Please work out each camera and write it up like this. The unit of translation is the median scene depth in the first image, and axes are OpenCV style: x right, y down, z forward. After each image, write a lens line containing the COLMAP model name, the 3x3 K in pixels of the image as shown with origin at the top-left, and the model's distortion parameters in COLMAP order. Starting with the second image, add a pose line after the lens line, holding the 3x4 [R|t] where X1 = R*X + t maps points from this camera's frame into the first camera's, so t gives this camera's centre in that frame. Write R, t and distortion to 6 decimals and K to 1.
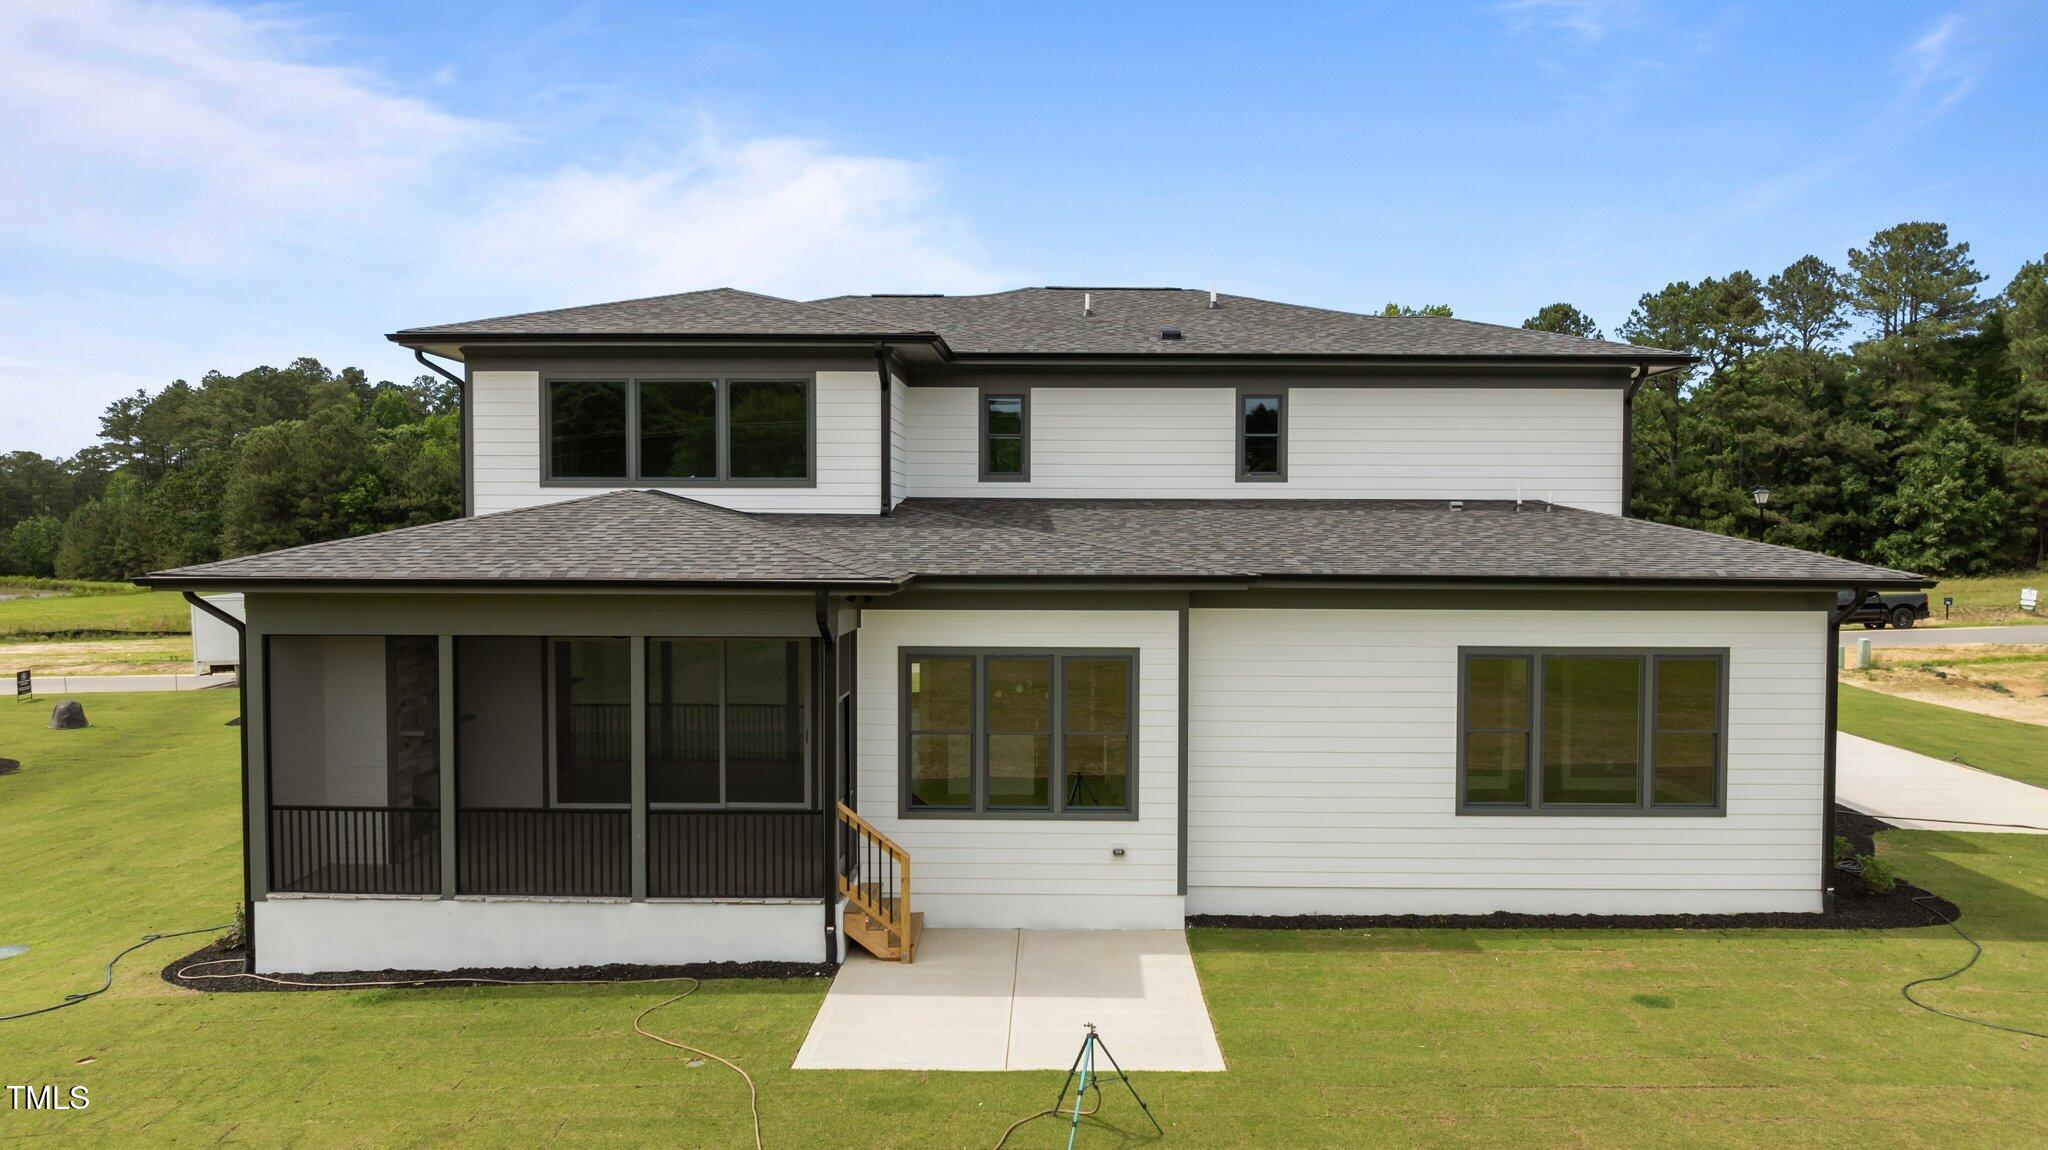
lens RADIAL K [[1446.1, 0, 1026.2], [0, 1446.1, 563.9], [0, 0, 1]] dist [-0.024847, 0.014860]
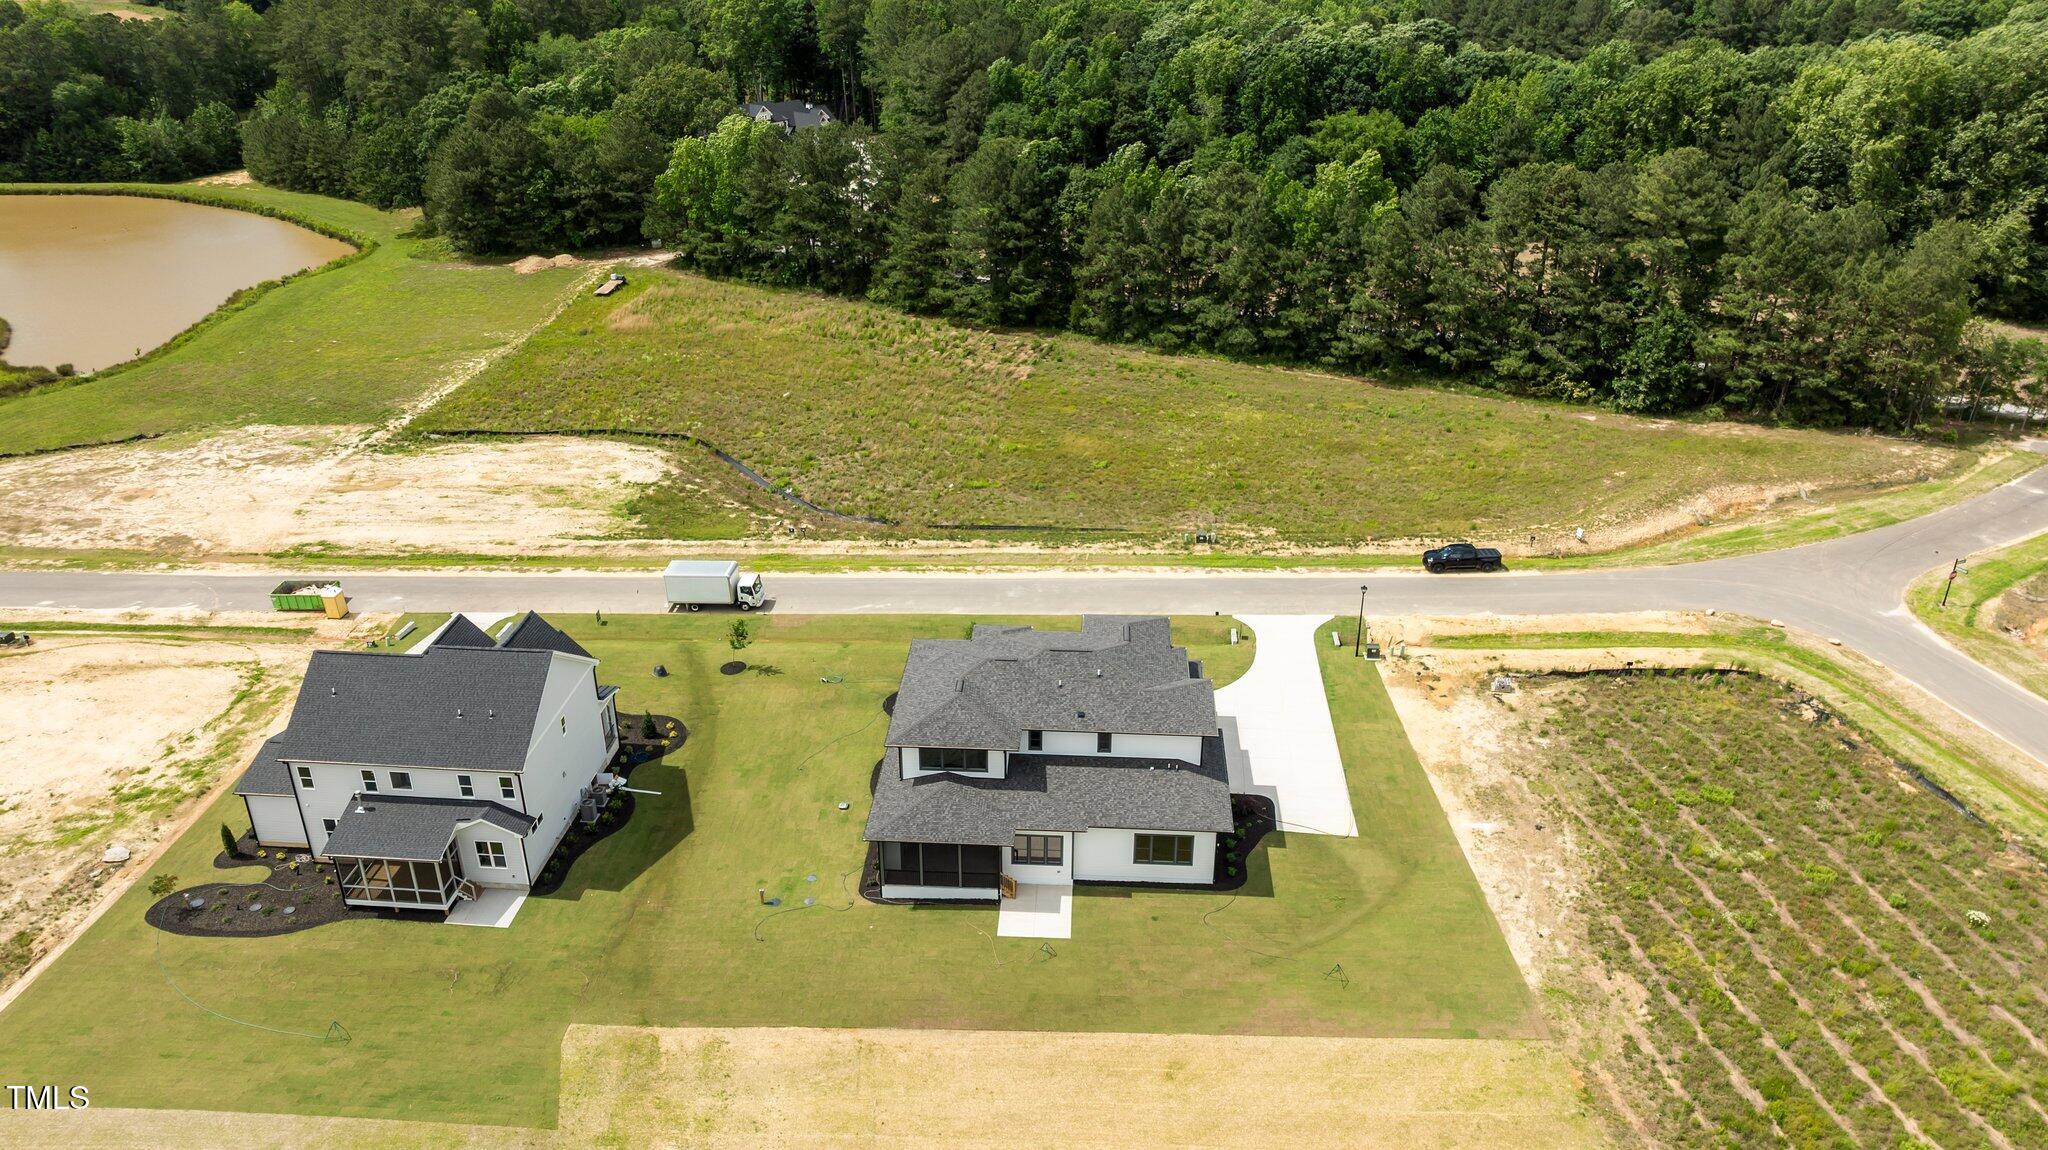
lens RADIAL K [[1446.1, 0, 1025.5], [0, 1446.1, 555.8], [0, 0, 1]] dist [-0.024847, 0.014860]
pose [[0.999460, 0.013828, -0.029802, 0.075642], [-0.000795, 0.917027, 0.398825, -2.368775], [0.032844, -0.398586, 0.916543, -2.619313]]
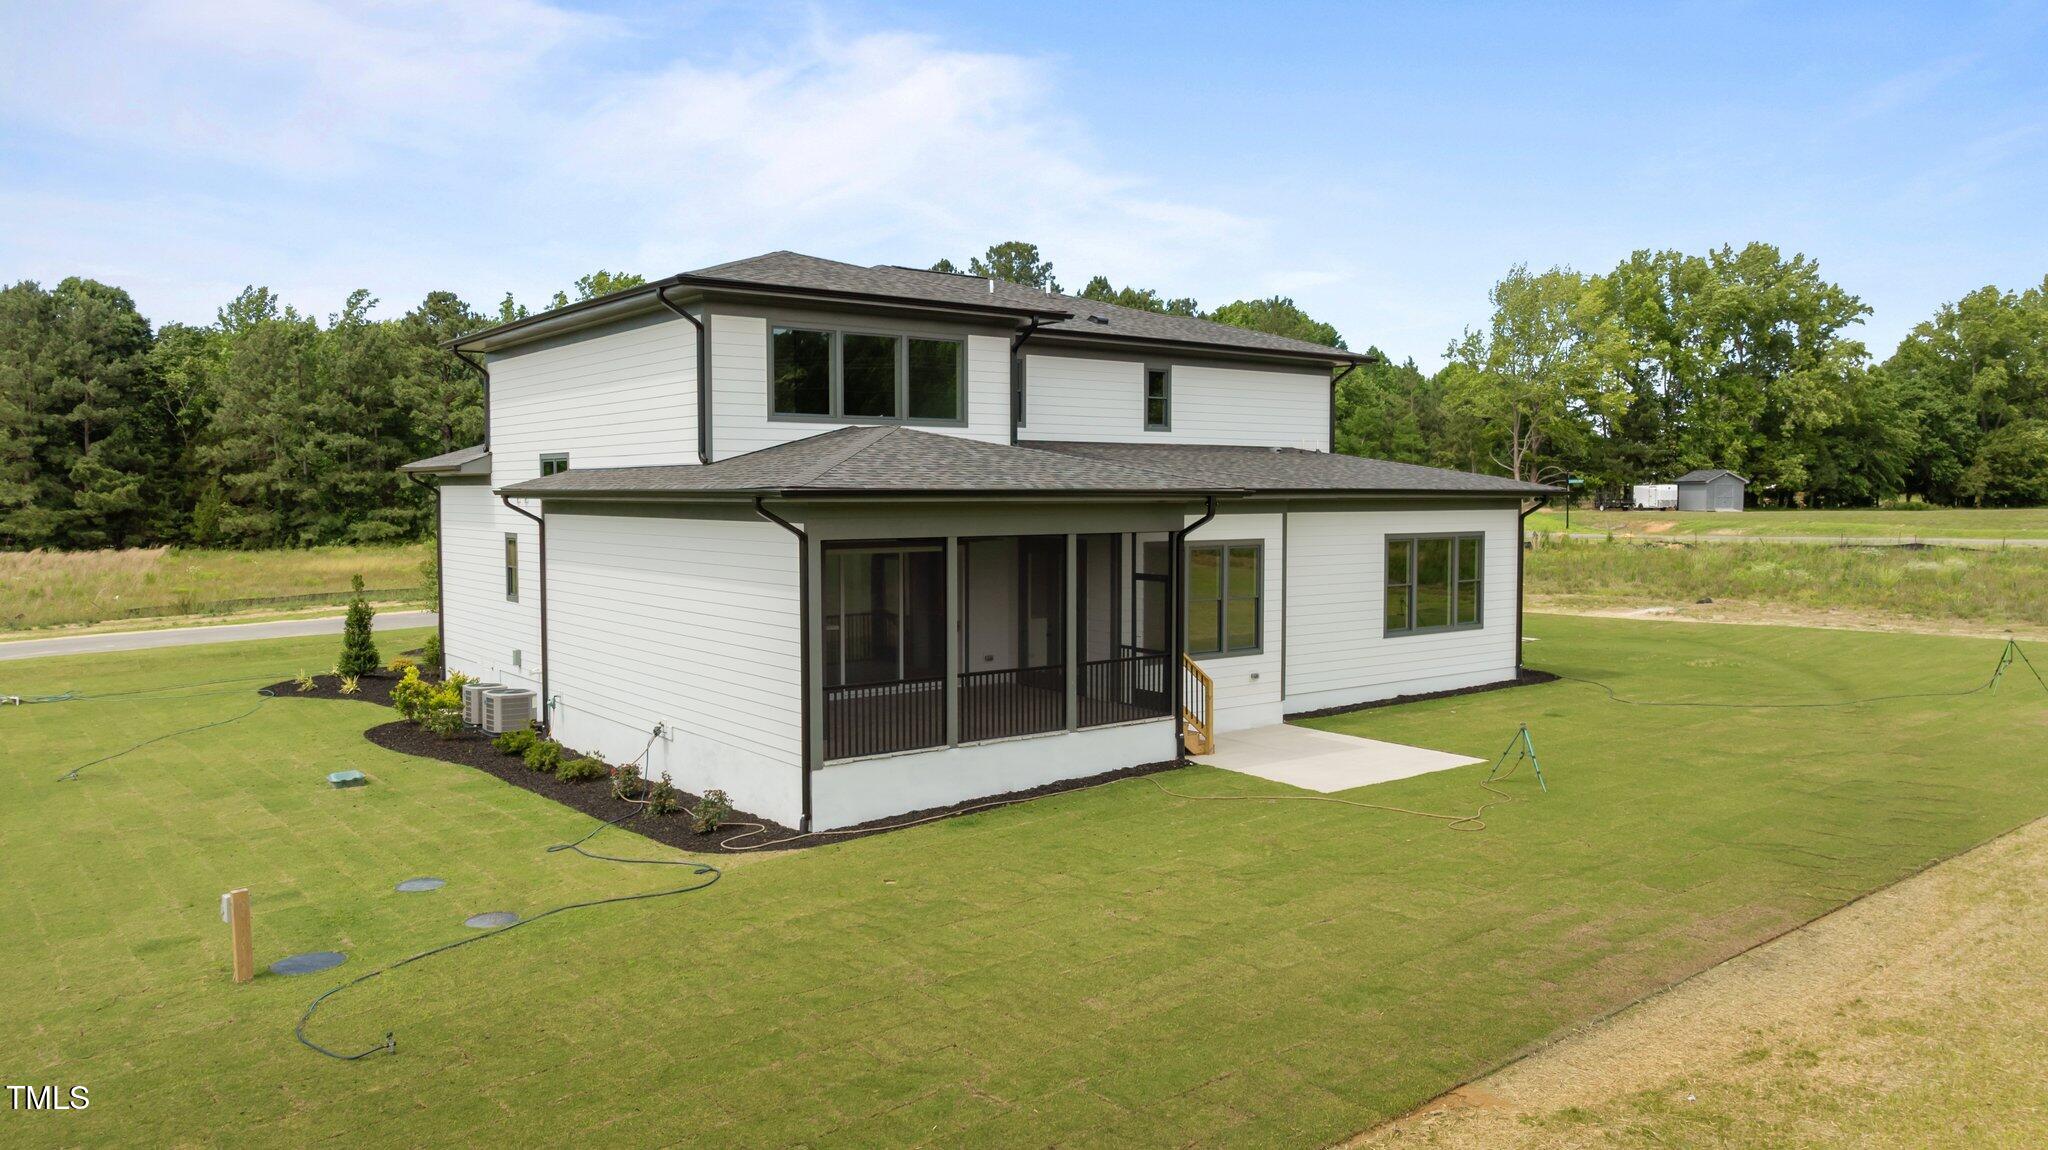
lens RADIAL K [[1446.1, 0, 1038.9], [0, 1446.1, 569.4], [0, 0, 1]] dist [-0.024847, 0.014860]
pose [[0.777367, -0.037492, 0.627929, -0.954347], [0.019623, 0.999182, 0.035365, 0.029420], [-0.628741, -0.015170, 0.777467, -0.019300]]
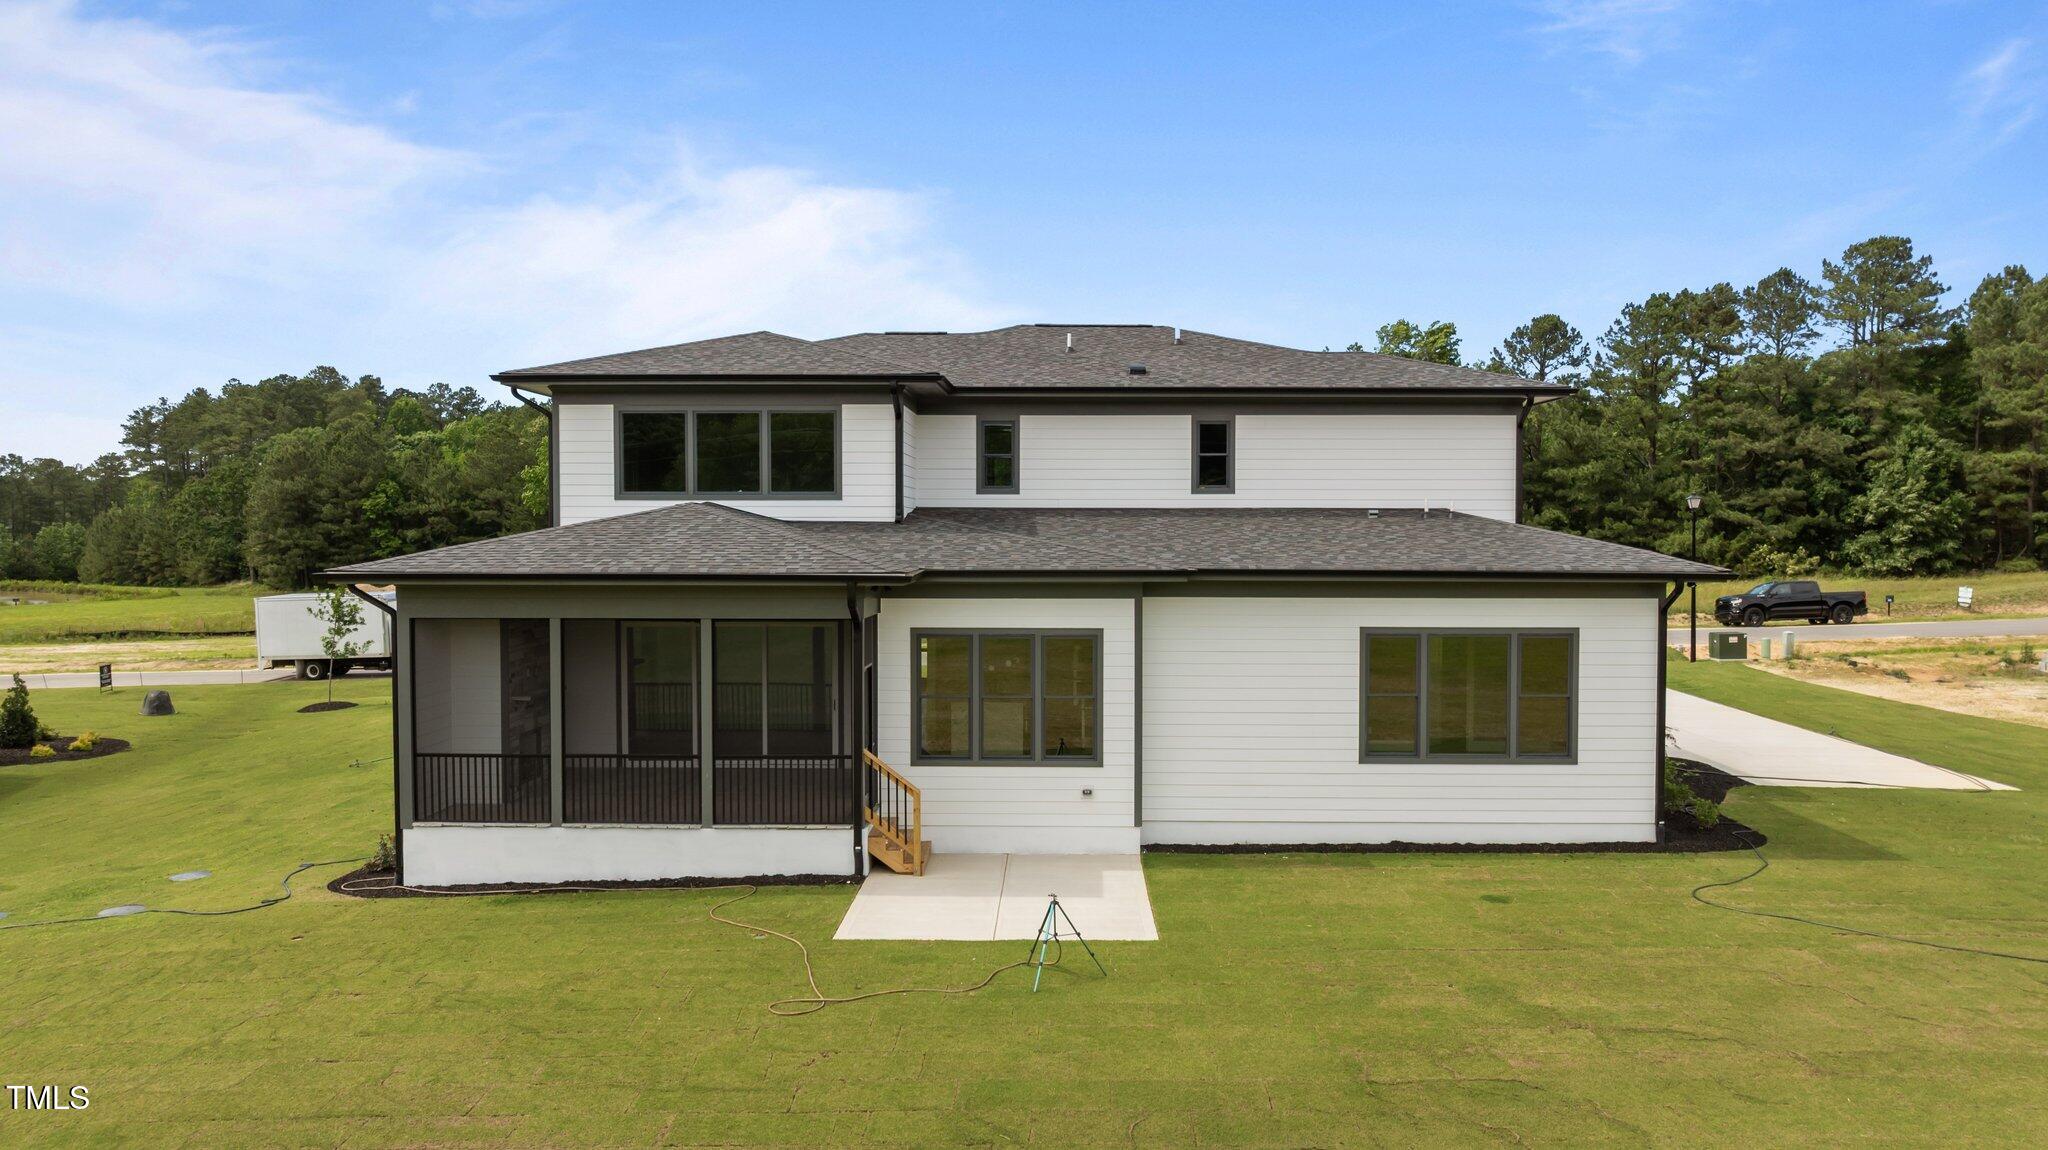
lens RADIAL K [[1446.1, 0, 1024.3], [0, 1446.1, 566.6], [0, 0, 1]] dist [-0.024847, 0.014860]
pose [[0.999983, -0.002034, -0.005377, 0.015290], [0.002032, 0.999998, -0.000466, 0.004424], [0.005378, 0.000455, 0.999985, -0.228331]]
